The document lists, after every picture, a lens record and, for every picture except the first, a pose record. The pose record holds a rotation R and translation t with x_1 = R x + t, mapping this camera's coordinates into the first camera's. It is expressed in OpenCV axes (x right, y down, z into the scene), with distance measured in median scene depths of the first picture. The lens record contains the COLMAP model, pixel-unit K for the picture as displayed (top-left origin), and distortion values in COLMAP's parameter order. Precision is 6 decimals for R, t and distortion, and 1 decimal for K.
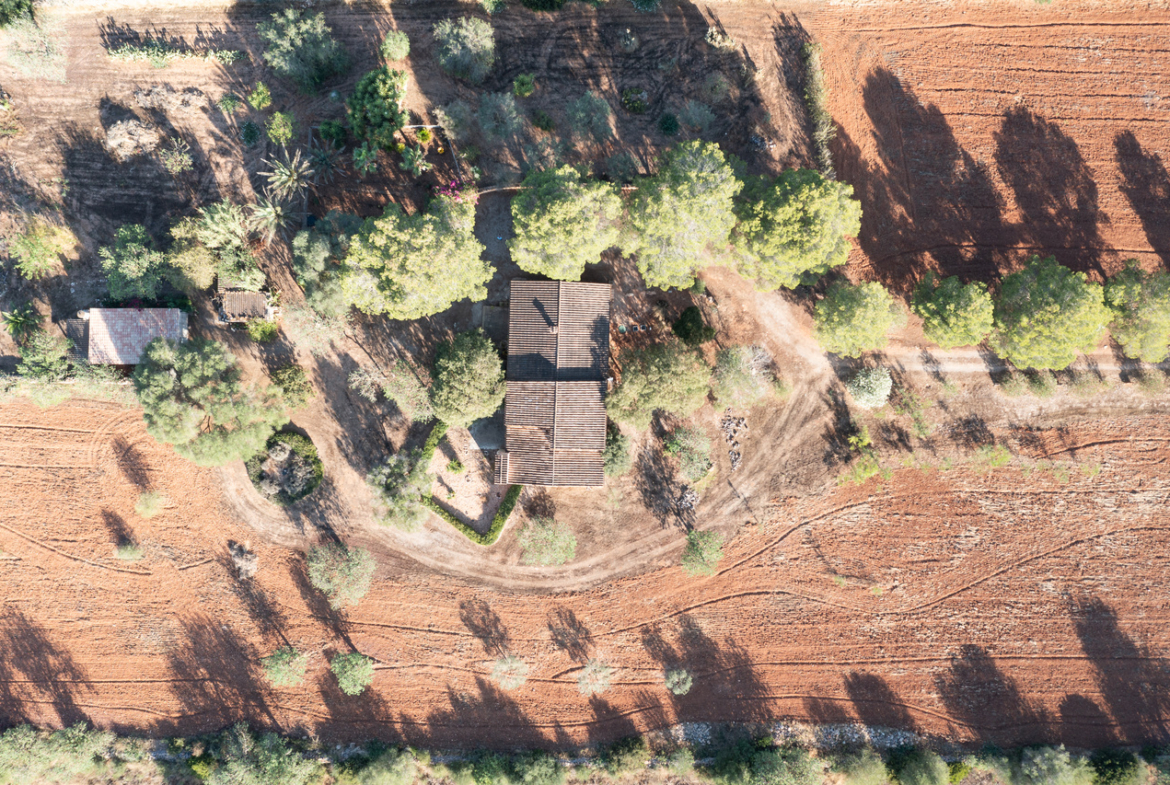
lens RADIAL K [[965.2, 0, 586.0], [0, 965.2, 334.2], [0, 0, 1]] dist [-0.041866, -0.001054]
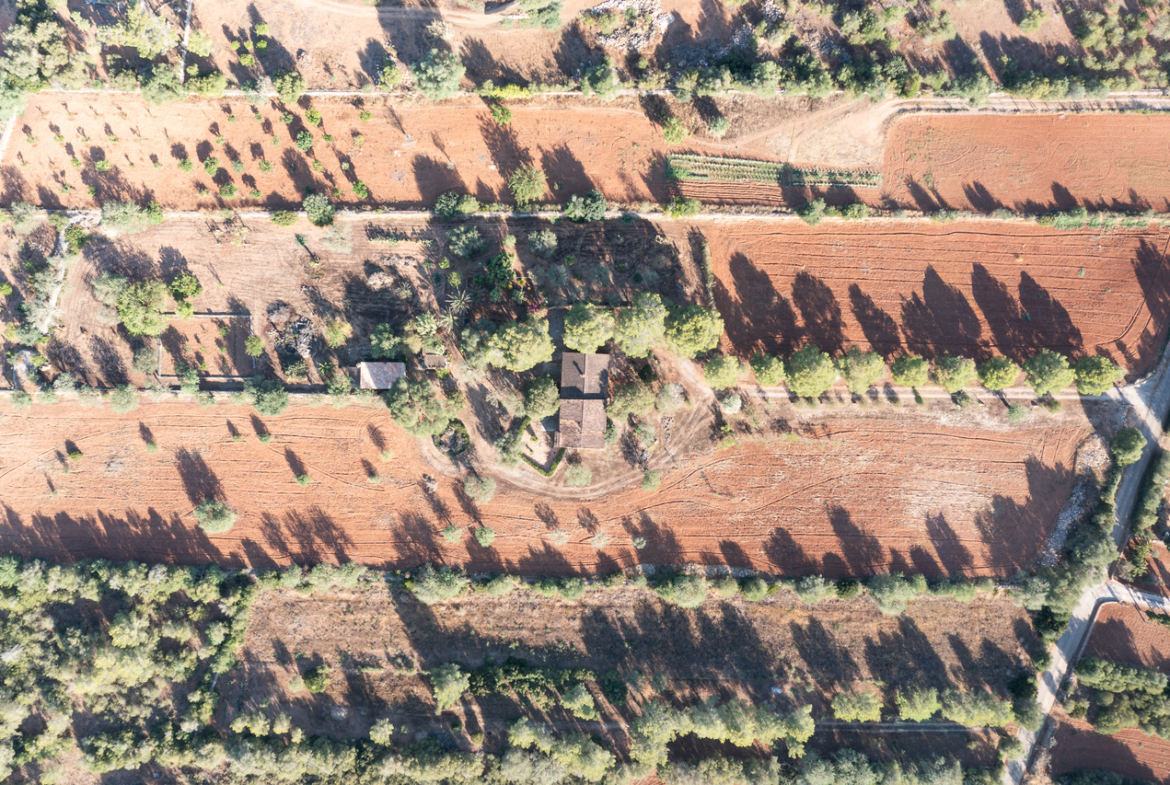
lens RADIAL K [[930.4, 0, 587.0], [0, 930.4, 337.3], [0, 0, 1]] dist [-0.016723, 0.000235]
pose [[0.999931, 0.011380, 0.002948, -0.029351], [-0.011387, 0.999932, 0.002333, -0.091334], [-0.002921, -0.002366, 0.999993, -1.035736]]
